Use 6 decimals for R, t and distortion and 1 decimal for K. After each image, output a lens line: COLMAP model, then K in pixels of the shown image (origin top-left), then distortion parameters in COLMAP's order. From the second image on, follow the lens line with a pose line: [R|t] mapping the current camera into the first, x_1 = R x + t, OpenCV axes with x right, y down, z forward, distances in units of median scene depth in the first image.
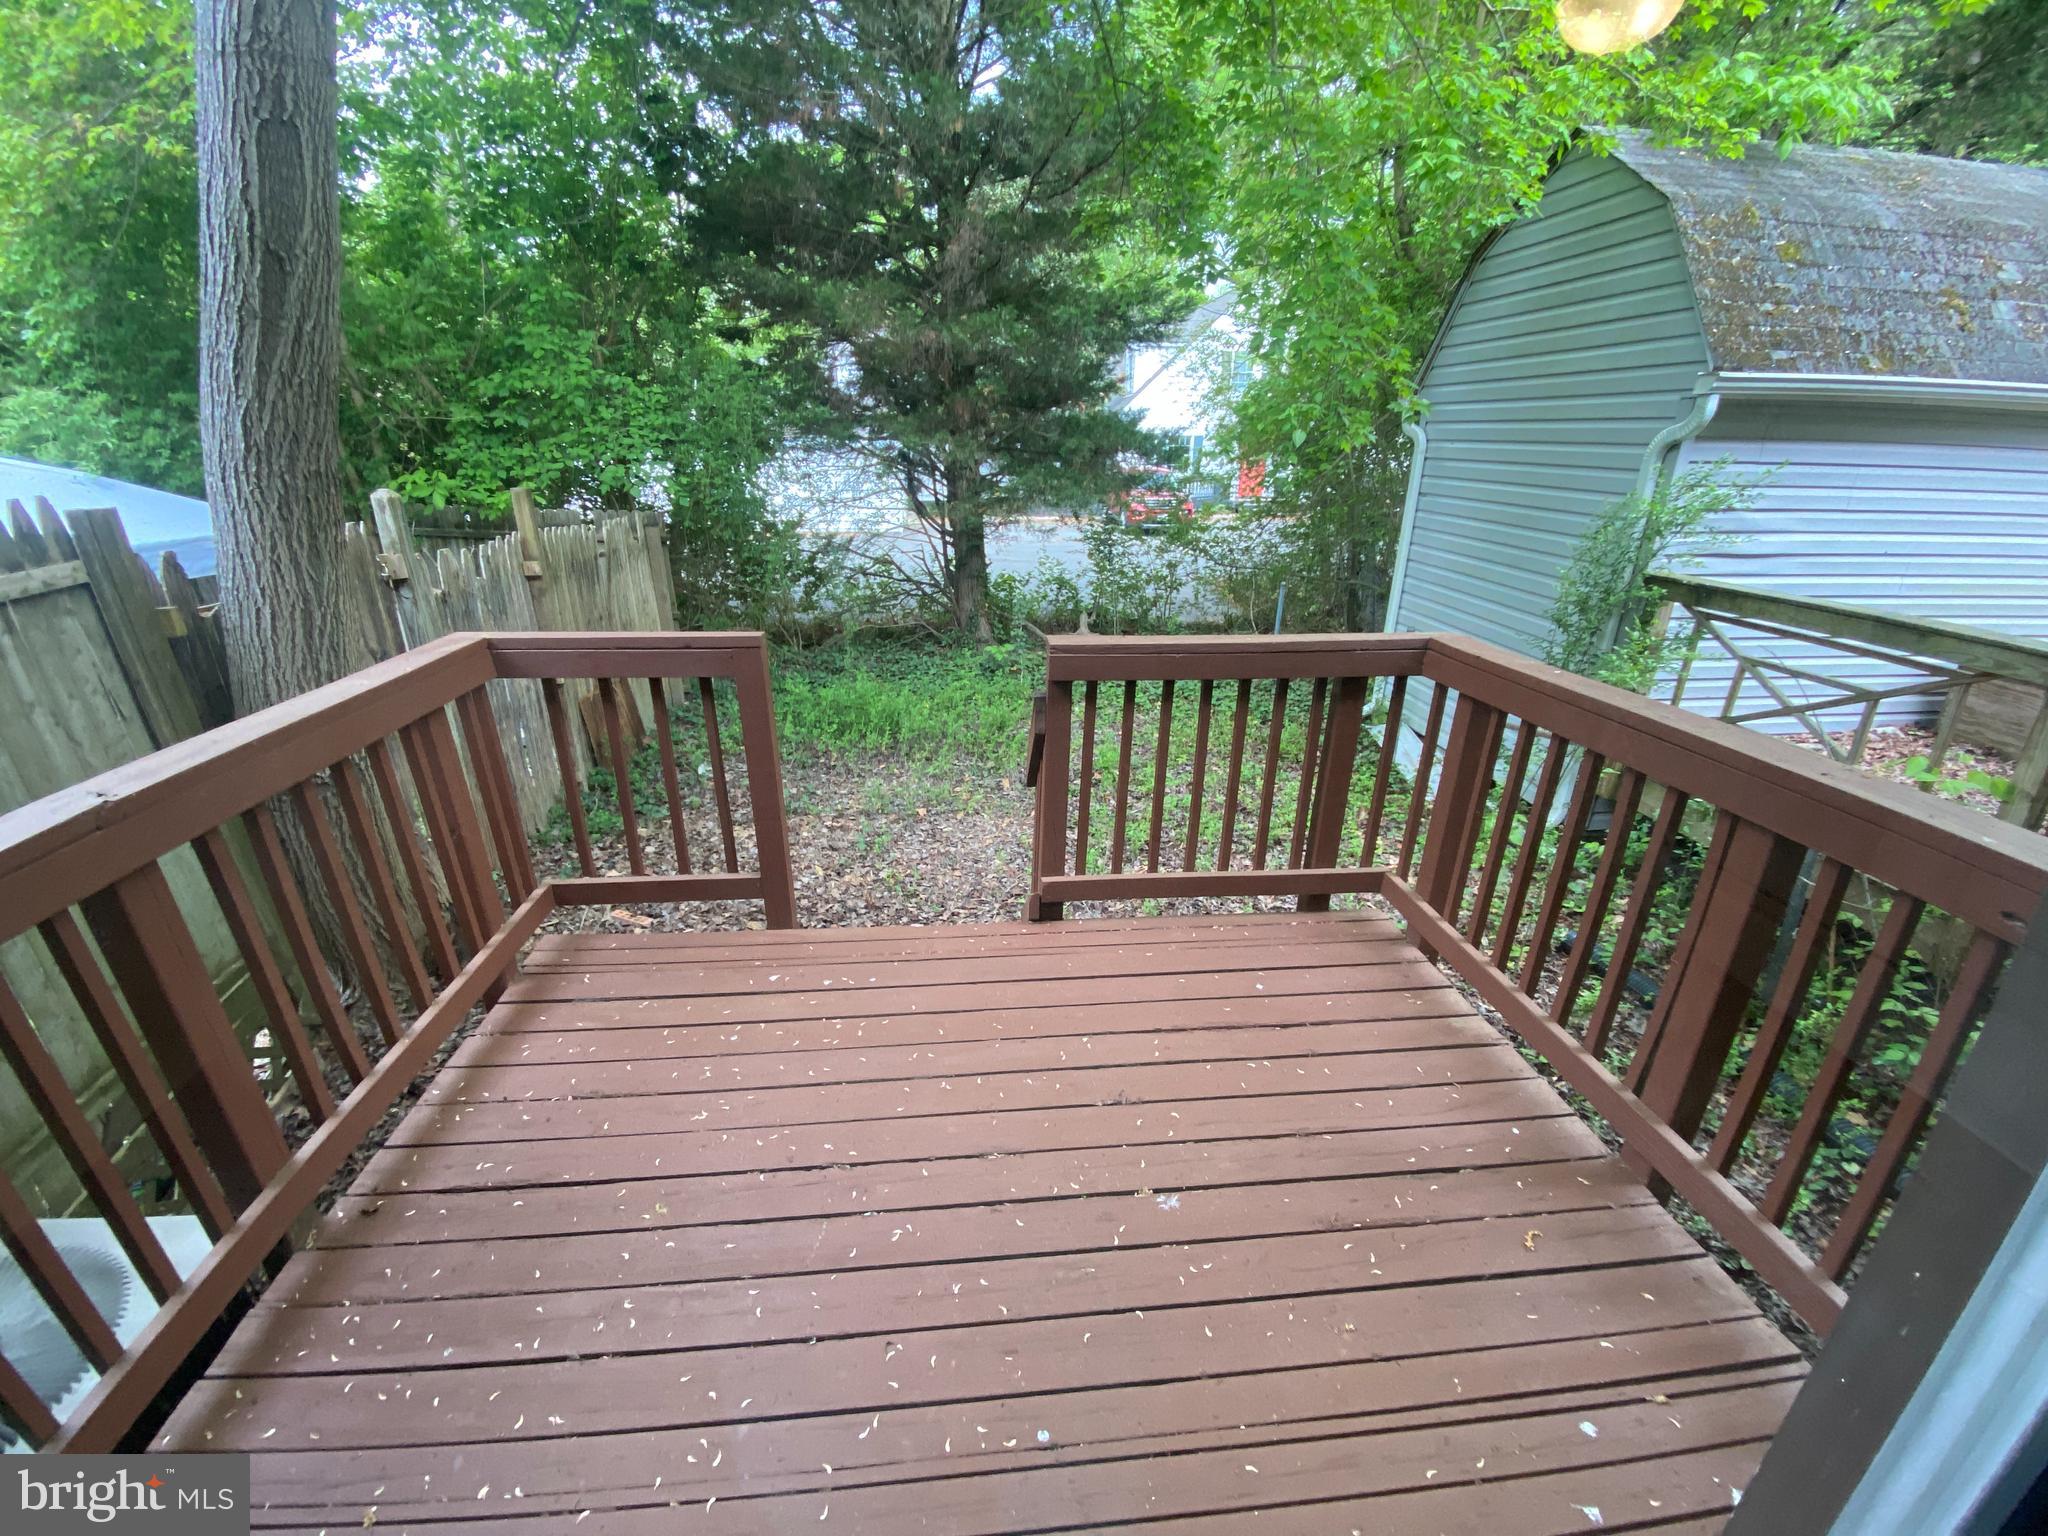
lens RADIAL K [[833.3, 0, 1004.3], [0, 833.3, 779.2], [0, 0, 1]] dist [0.011424, -0.011917]
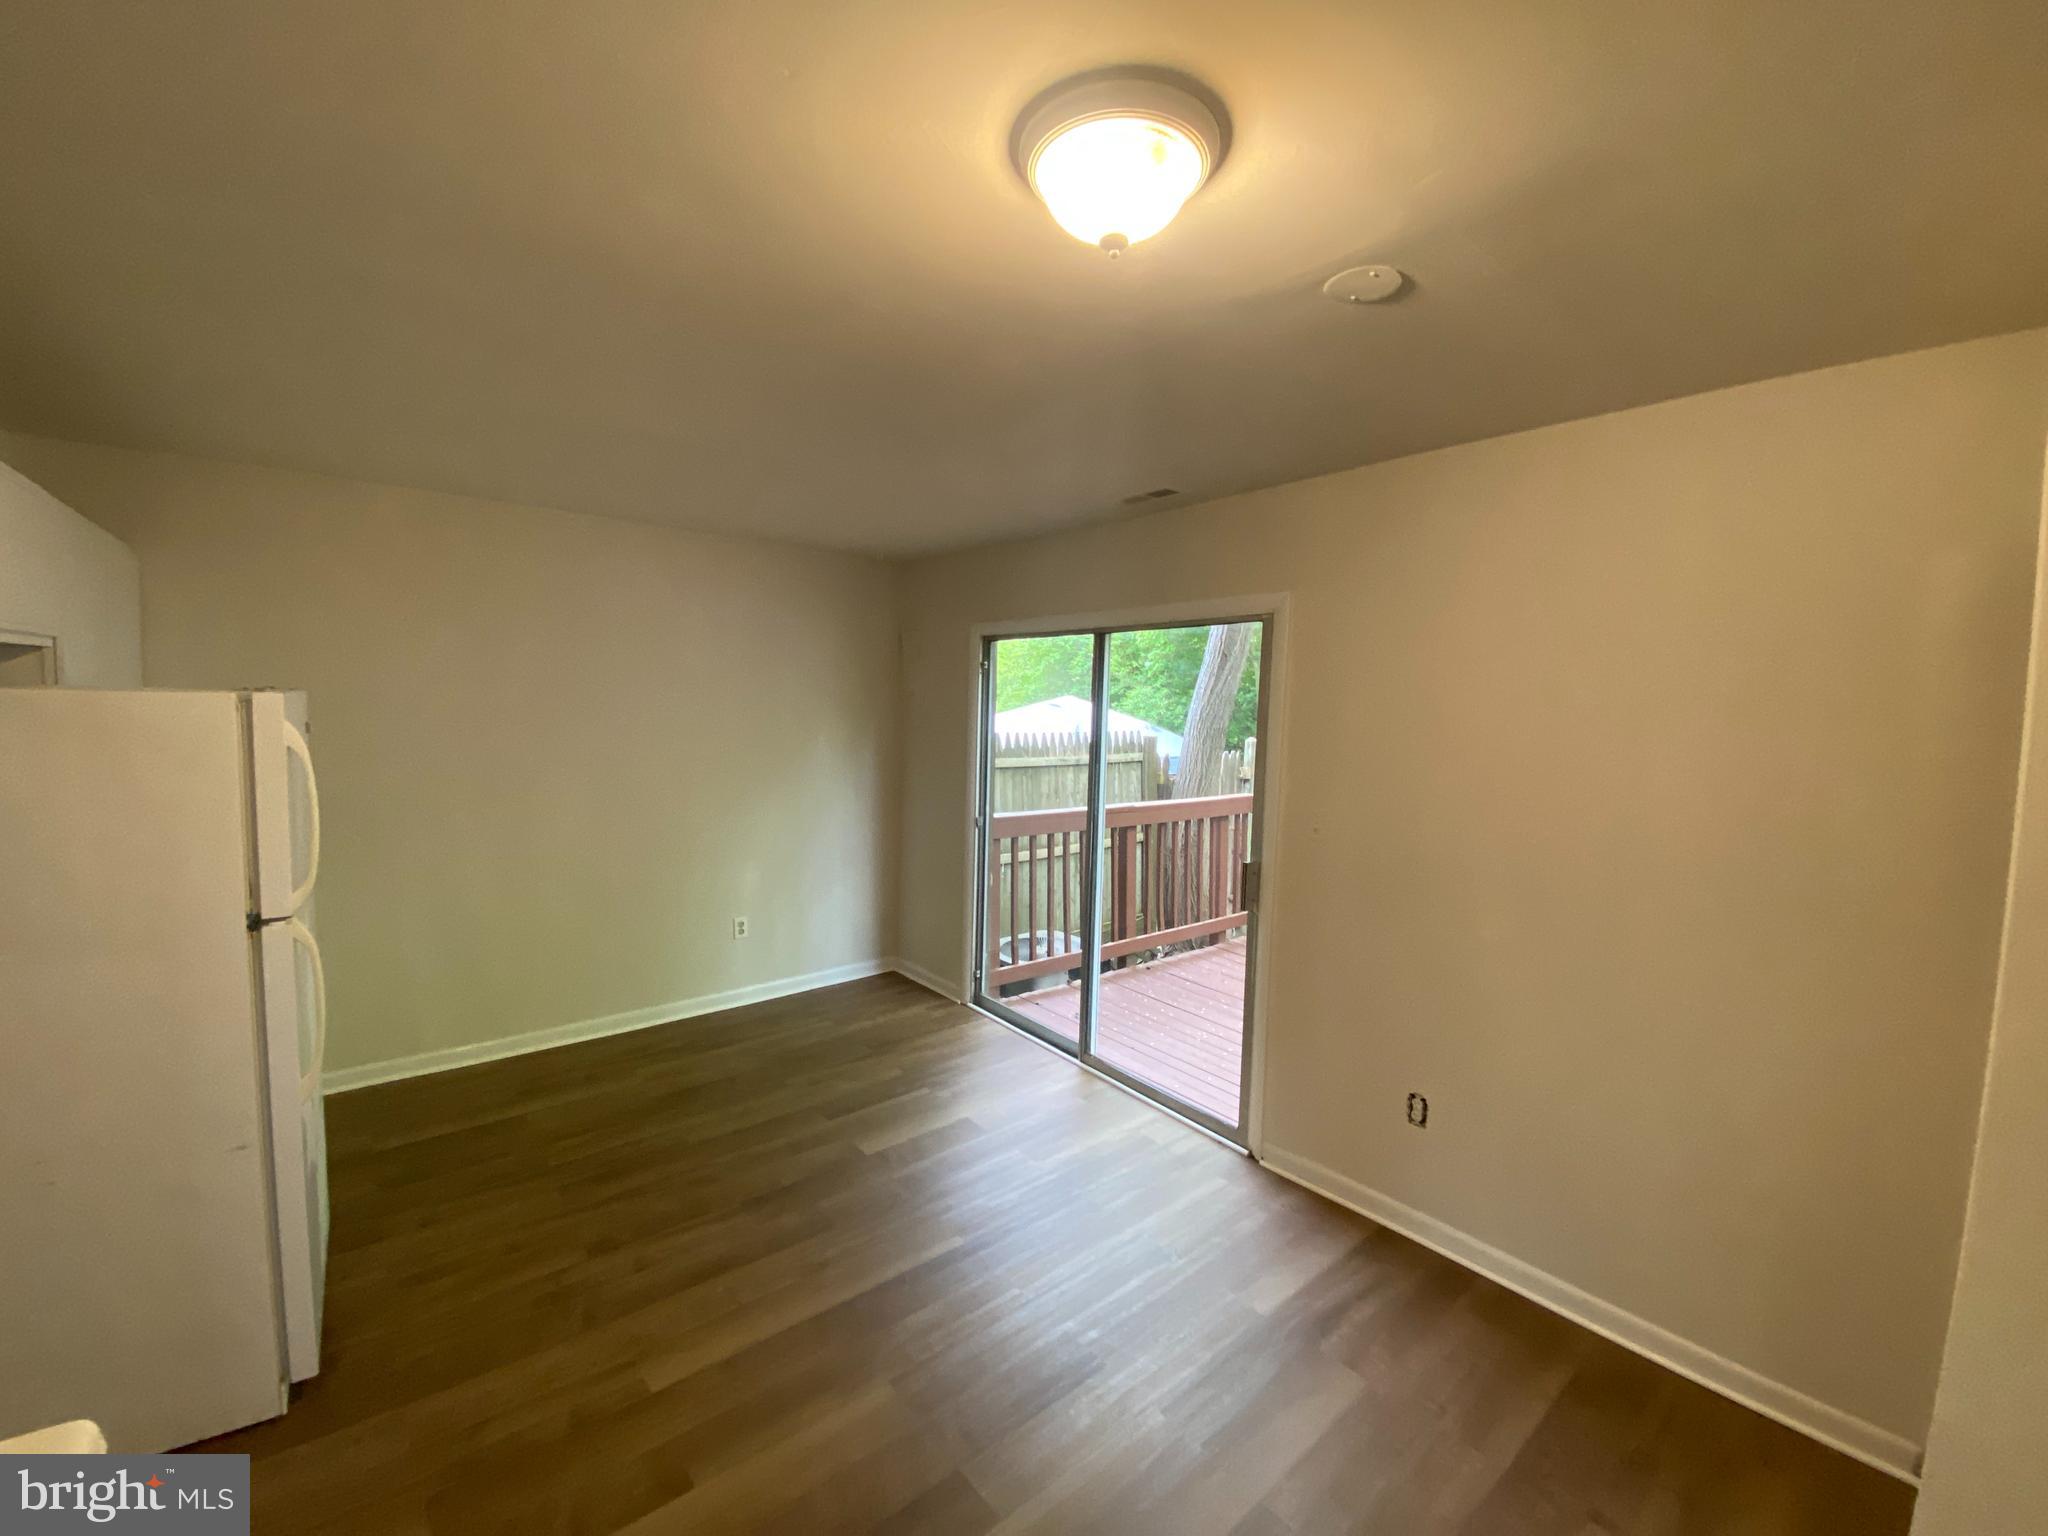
lens RADIAL K [[833.3, 0, 1014.4], [0, 833.3, 759.9], [0, 0, 1]] dist [0.011424, -0.011917]
pose [[0.574018, 0.067995, -0.816015, 0.883606], [-0.329824, 0.931329, -0.154408, 0.317427], [0.749479, 0.357774, 0.557026, -0.835218]]
